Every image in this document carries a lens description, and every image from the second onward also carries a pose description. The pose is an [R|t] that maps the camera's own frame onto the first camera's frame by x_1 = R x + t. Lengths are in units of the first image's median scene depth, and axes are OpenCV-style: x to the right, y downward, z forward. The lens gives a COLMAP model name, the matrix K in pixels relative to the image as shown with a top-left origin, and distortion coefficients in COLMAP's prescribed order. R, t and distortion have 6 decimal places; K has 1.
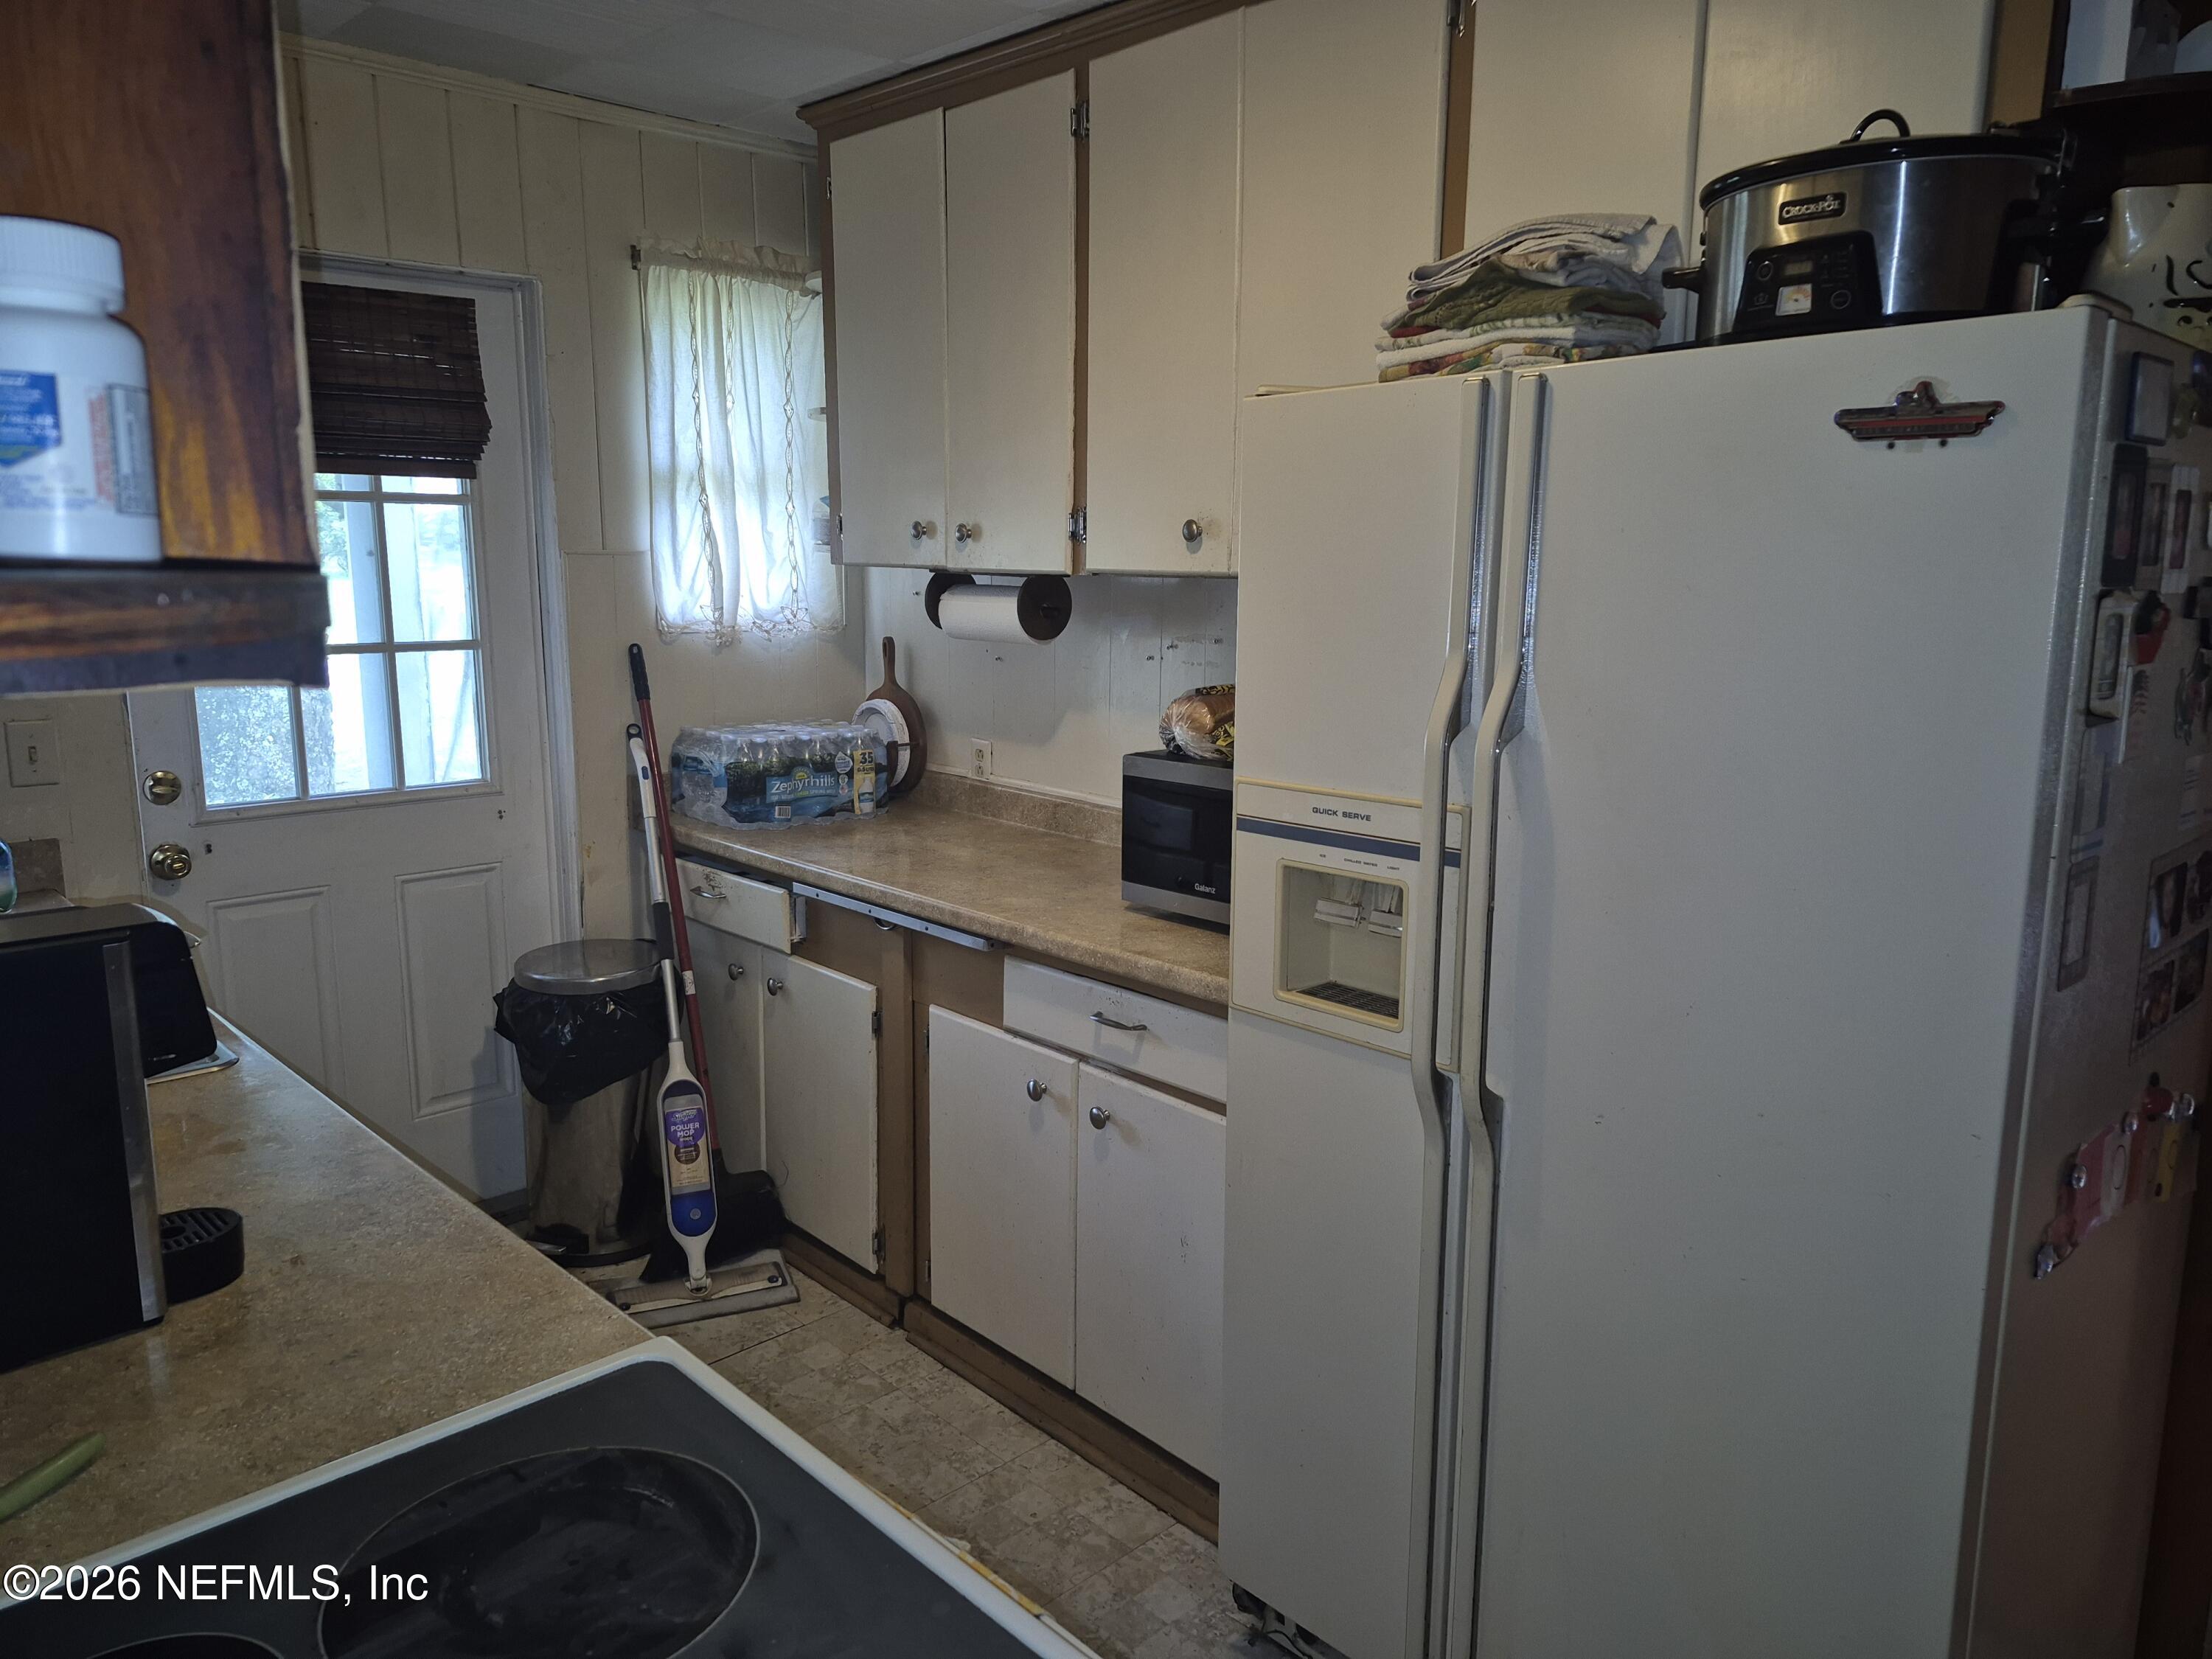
lens RADIAL K [[1555.0, 0, 1147.4], [0, 1555.0, 825.1], [0, 0, 1]] dist [0.086368, -0.100234]
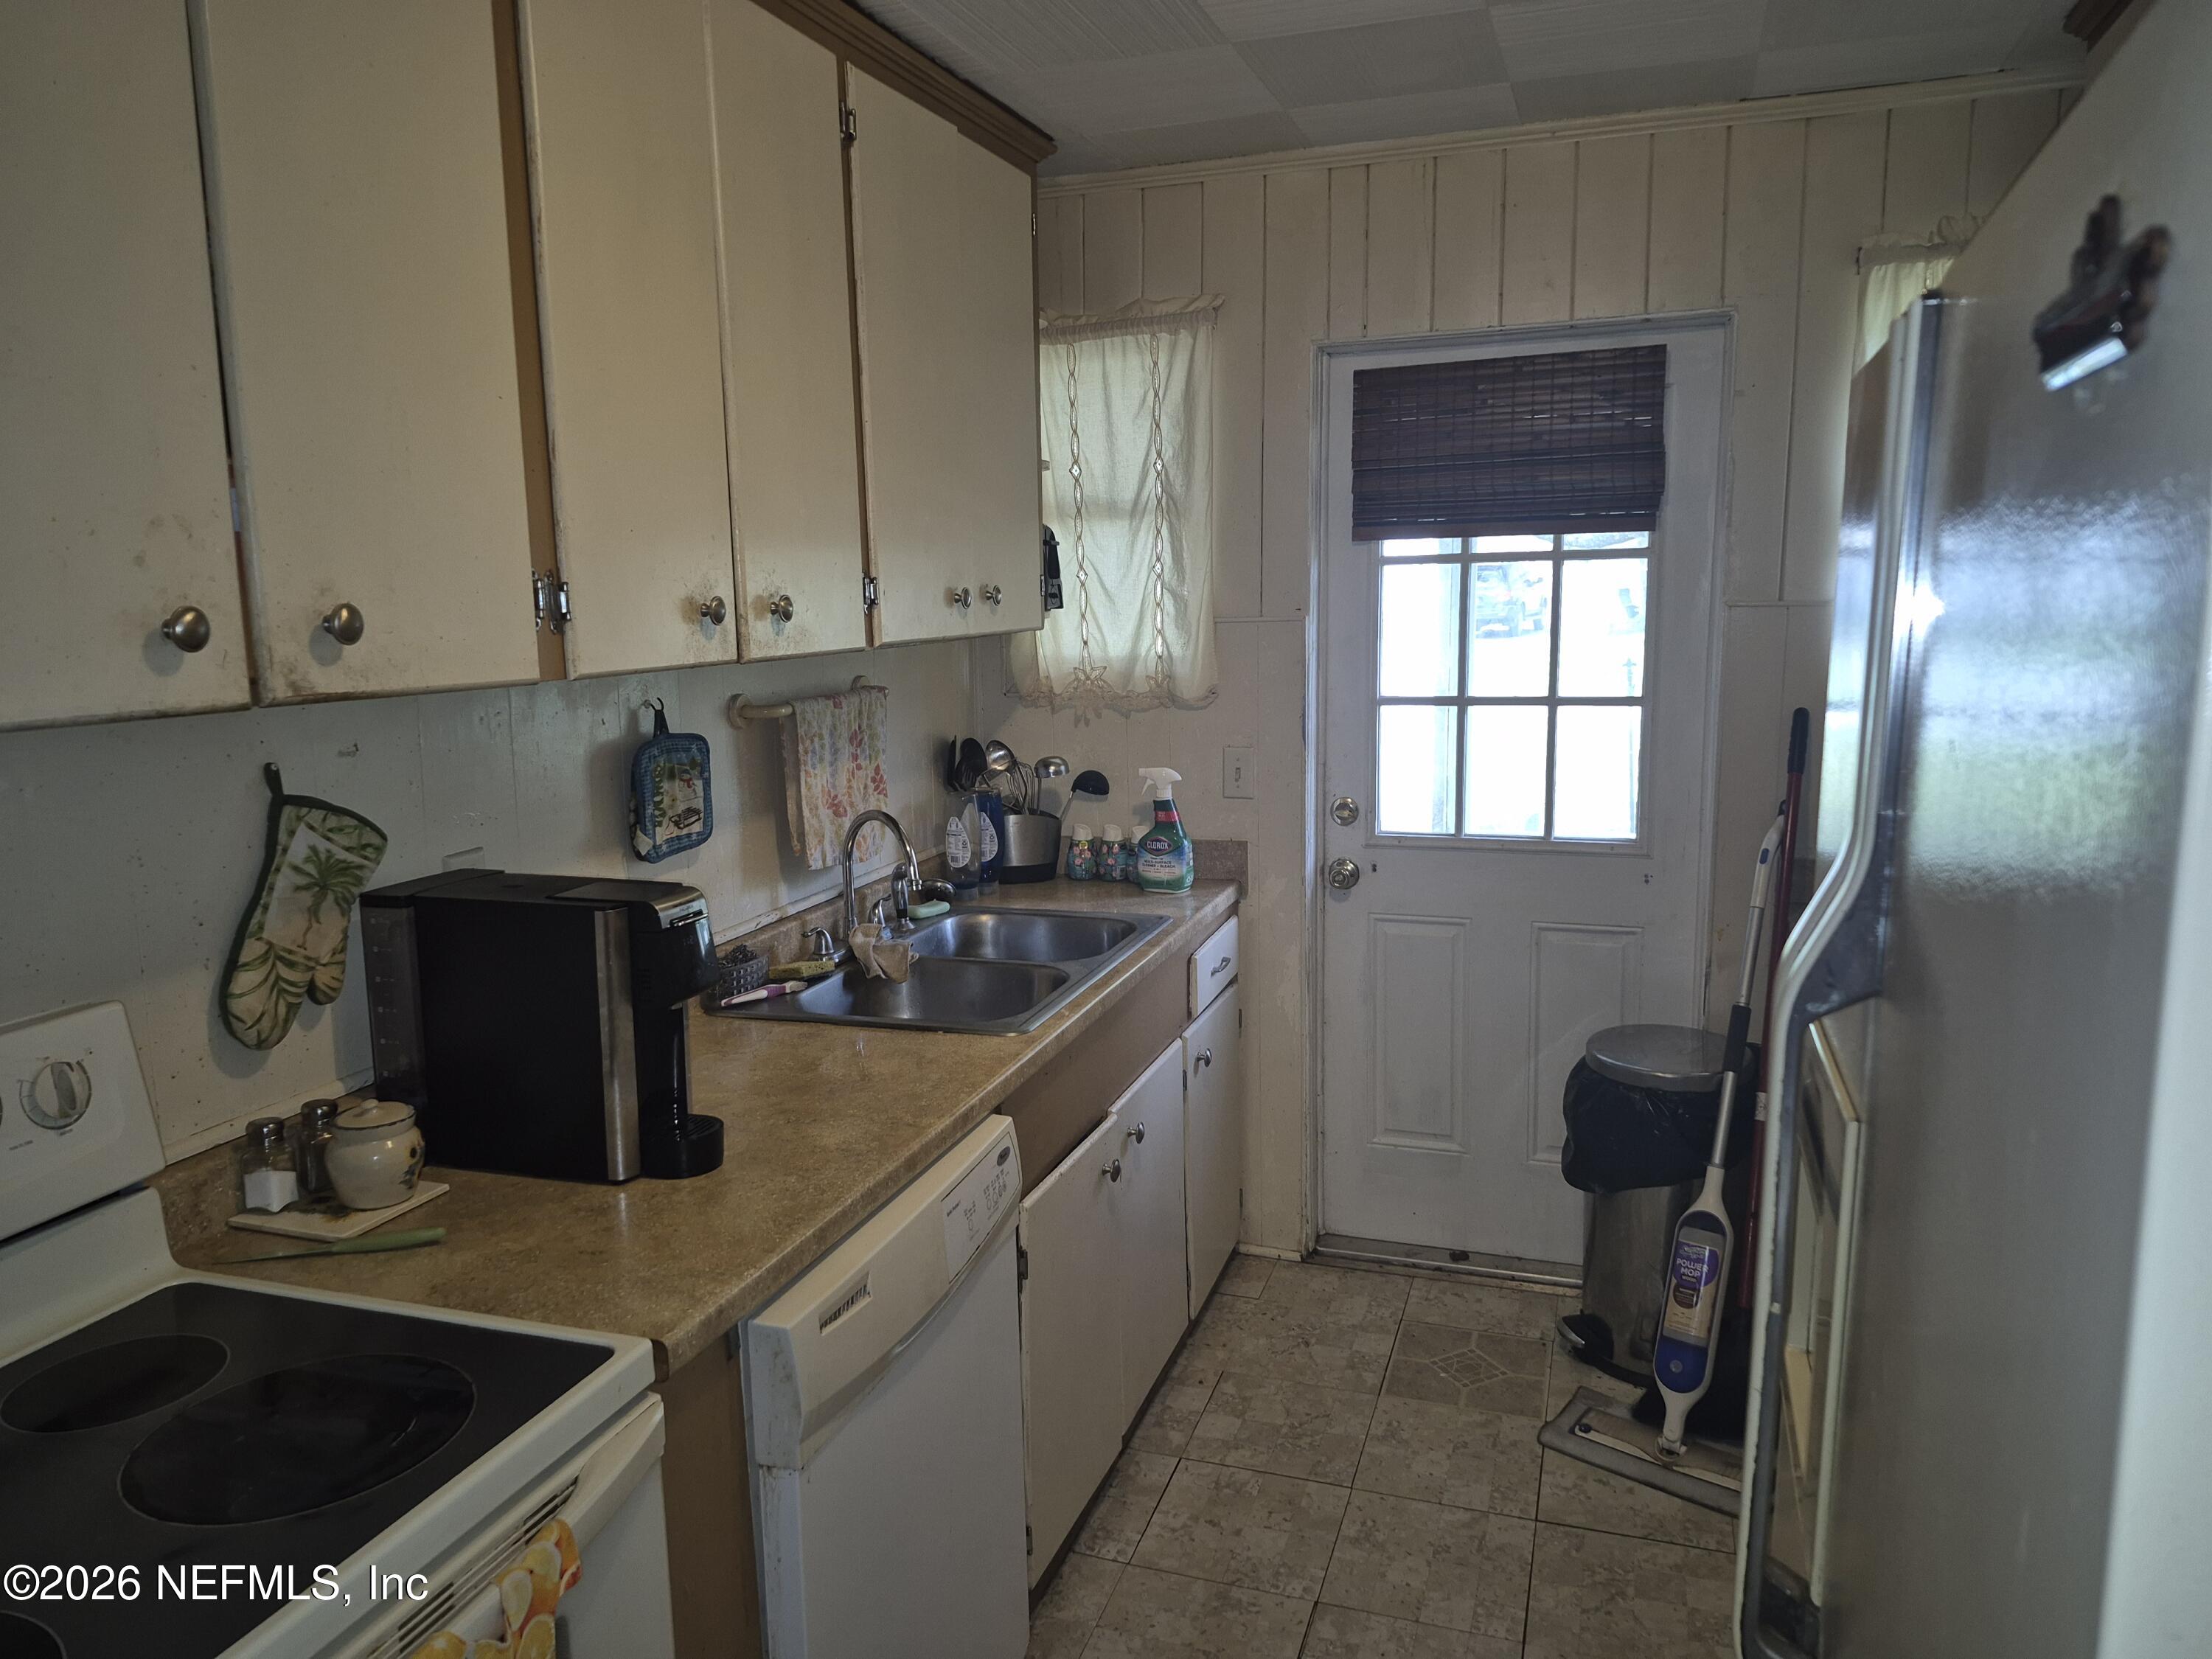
lens RADIAL K [[1555.0, 0, 1135.6], [0, 1555.0, 822.1], [0, 0, 1]] dist [0.086368, -0.100234]
pose [[0.454131, 0.116336, -0.883307, 0.307575], [-0.141783, 0.988240, 0.057262, -0.055630], [0.879581, 0.099234, 0.465285, 0.302788]]
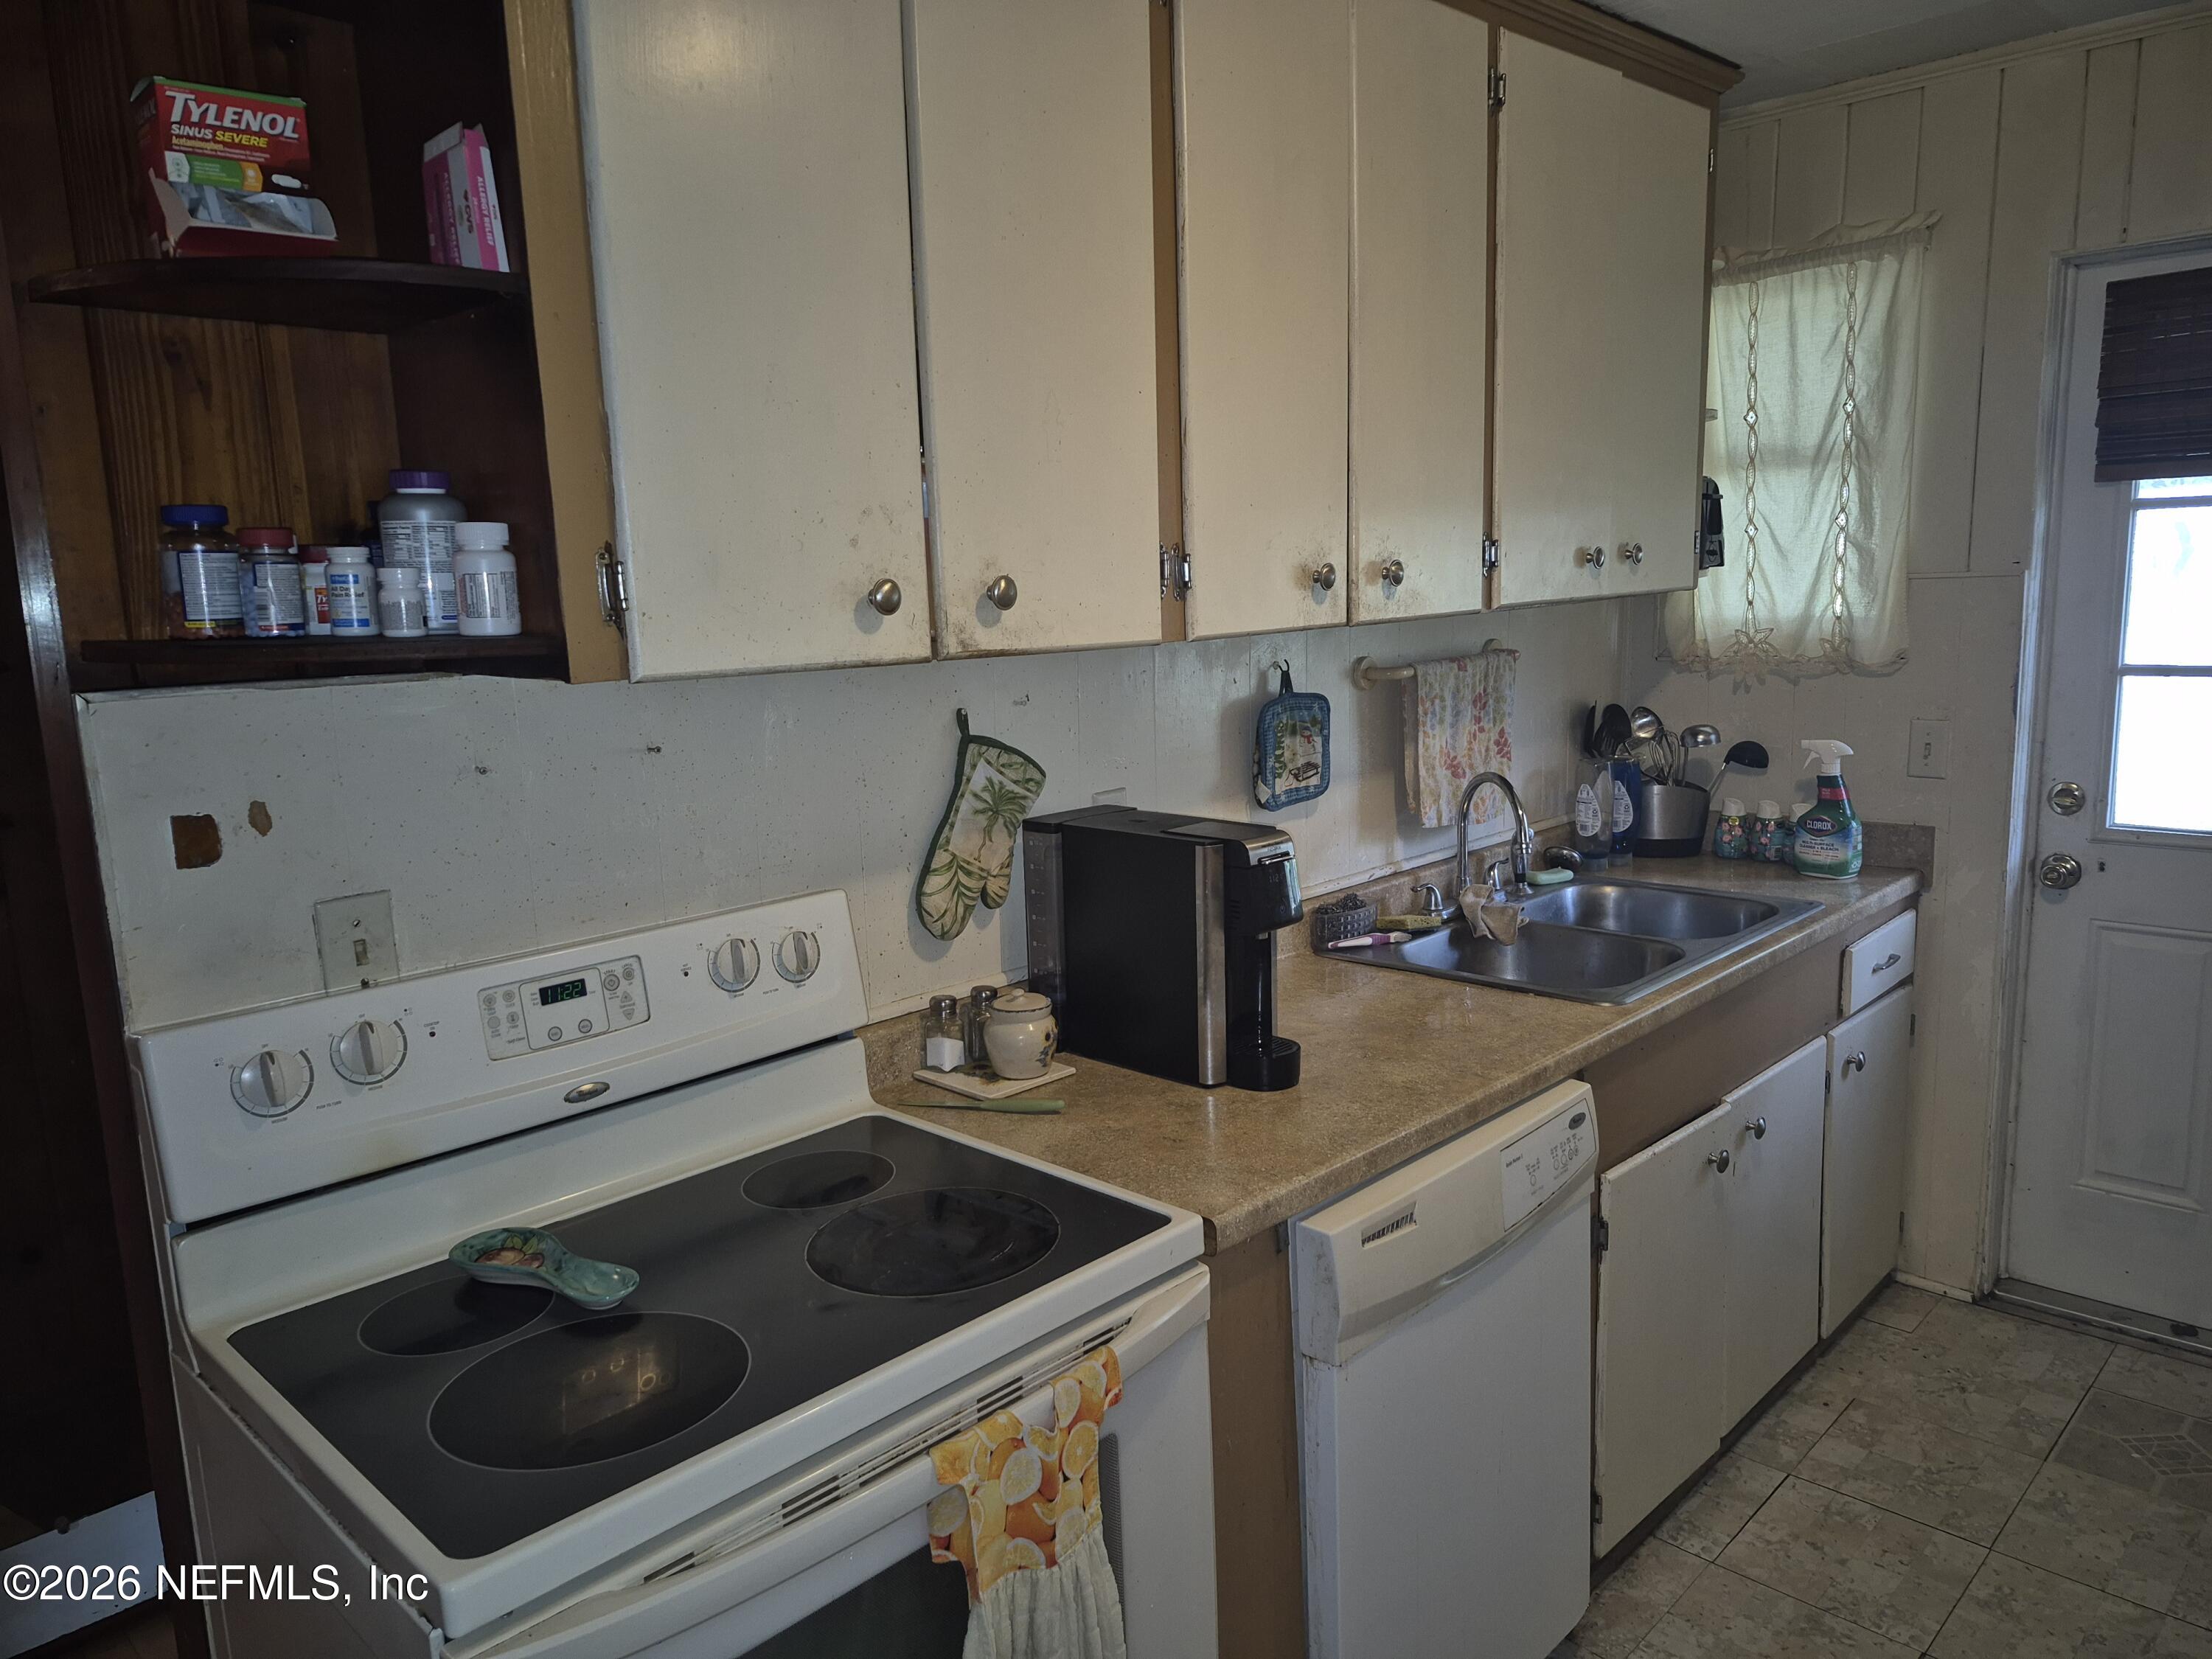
lens RADIAL K [[1555.0, 0, 1108.1], [0, 1555.0, 839.5], [0, 0, 1]] dist [0.086368, -0.100234]
pose [[0.015837, 0.158772, -0.987188, 0.344741], [-0.148637, 0.976716, 0.154703, -0.058835], [0.988765, 0.144283, 0.039067, 0.333750]]
